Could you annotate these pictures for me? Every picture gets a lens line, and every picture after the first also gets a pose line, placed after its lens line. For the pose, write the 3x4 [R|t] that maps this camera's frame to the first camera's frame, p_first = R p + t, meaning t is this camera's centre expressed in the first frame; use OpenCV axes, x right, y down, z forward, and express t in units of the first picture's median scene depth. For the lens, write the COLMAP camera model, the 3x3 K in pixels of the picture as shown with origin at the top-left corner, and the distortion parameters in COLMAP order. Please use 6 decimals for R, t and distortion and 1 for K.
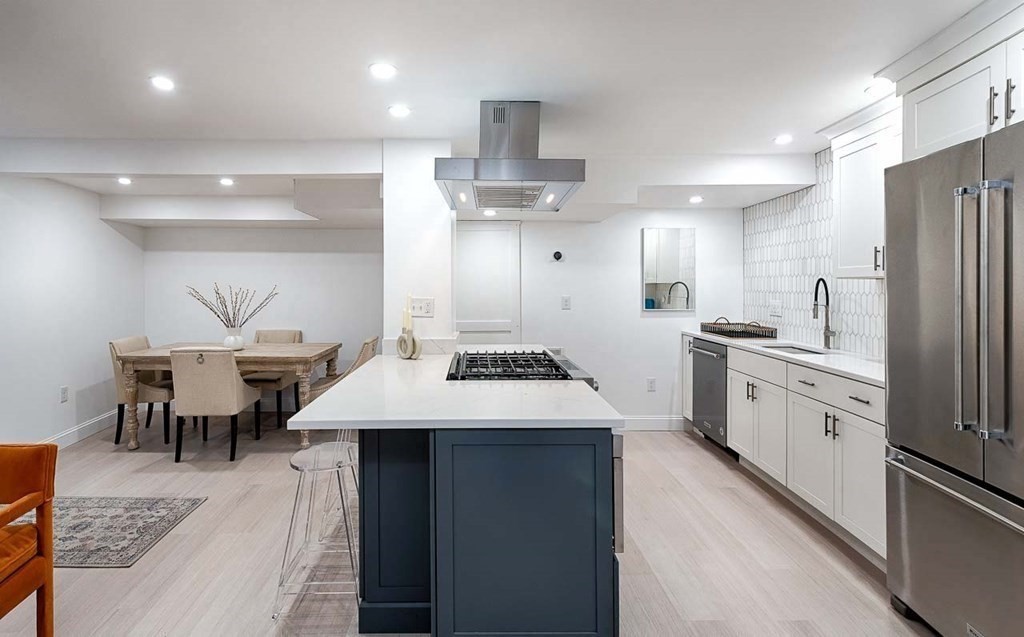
lens RADIAL K [[469.8, 0, 504.5], [0, 469.8, 287.1], [0, 0, 1]] dist [-0.016599, -0.000356]
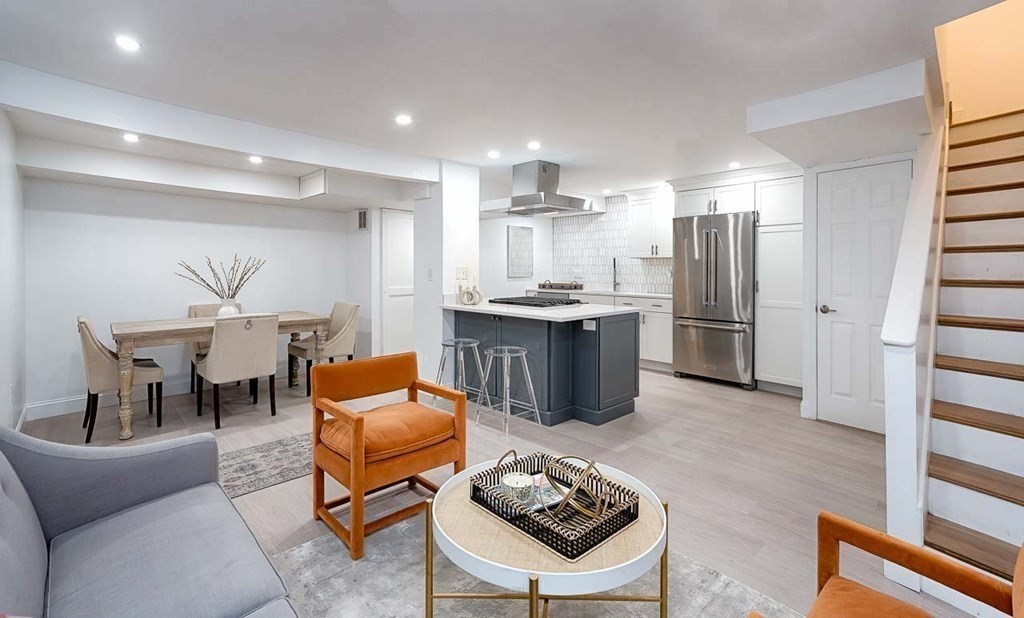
lens RADIAL K [[464.0, 0, 518.7], [0, 464.0, 268.9], [0, 0, 1]] dist [-0.018877, -0.002246]
pose [[0.721932, -0.000720, 0.691963, -1.074523], [0.000068, 1.000000, 0.000970, 0.027958], [-0.691964, -0.000653, 0.721932, -0.219580]]
